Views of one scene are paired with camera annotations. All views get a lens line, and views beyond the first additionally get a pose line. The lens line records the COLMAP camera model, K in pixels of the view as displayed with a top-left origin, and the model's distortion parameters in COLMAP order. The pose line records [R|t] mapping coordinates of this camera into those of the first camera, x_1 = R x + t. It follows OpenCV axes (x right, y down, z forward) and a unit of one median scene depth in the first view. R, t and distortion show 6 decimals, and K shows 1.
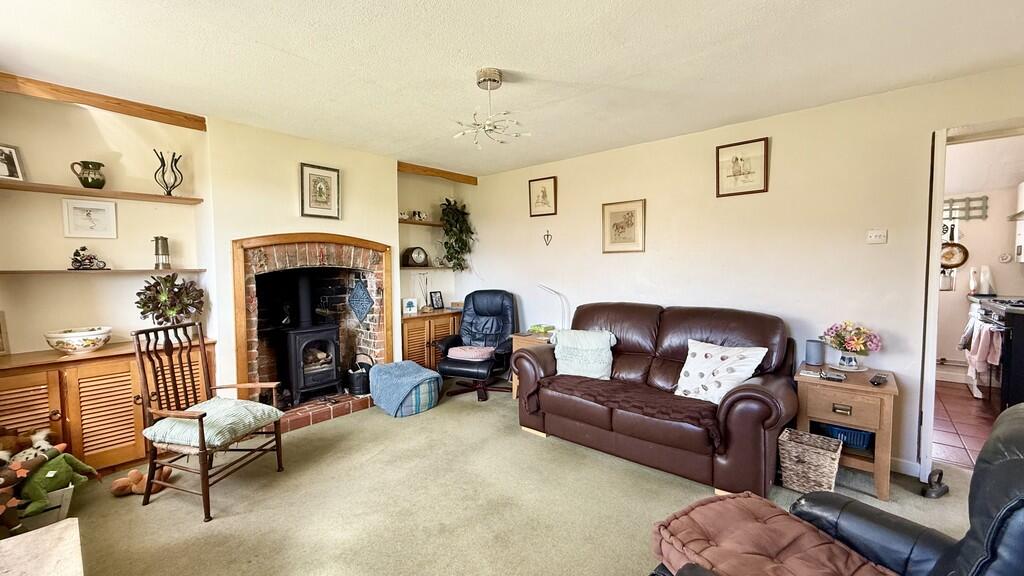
lens RADIAL K [[405.7, 0, 509.0], [0, 405.7, 287.2], [0, 0, 1]] dist [-0.000074, -0.000129]
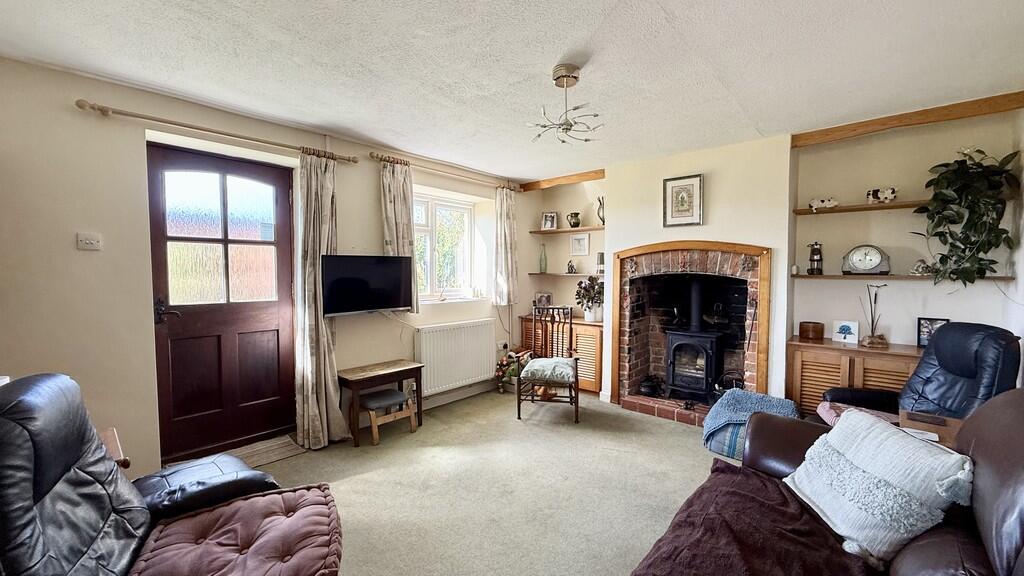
lens RADIAL K [[405.7, 0, 508.6], [0, 405.7, 287.2], [0, 0, 1]] dist [-0.000074, -0.000129]
pose [[-0.010120, 0.043250, -0.999013, 0.627611], [-0.058364, 0.997335, 0.043768, -0.036740], [0.998244, 0.058750, -0.007569, 0.613784]]
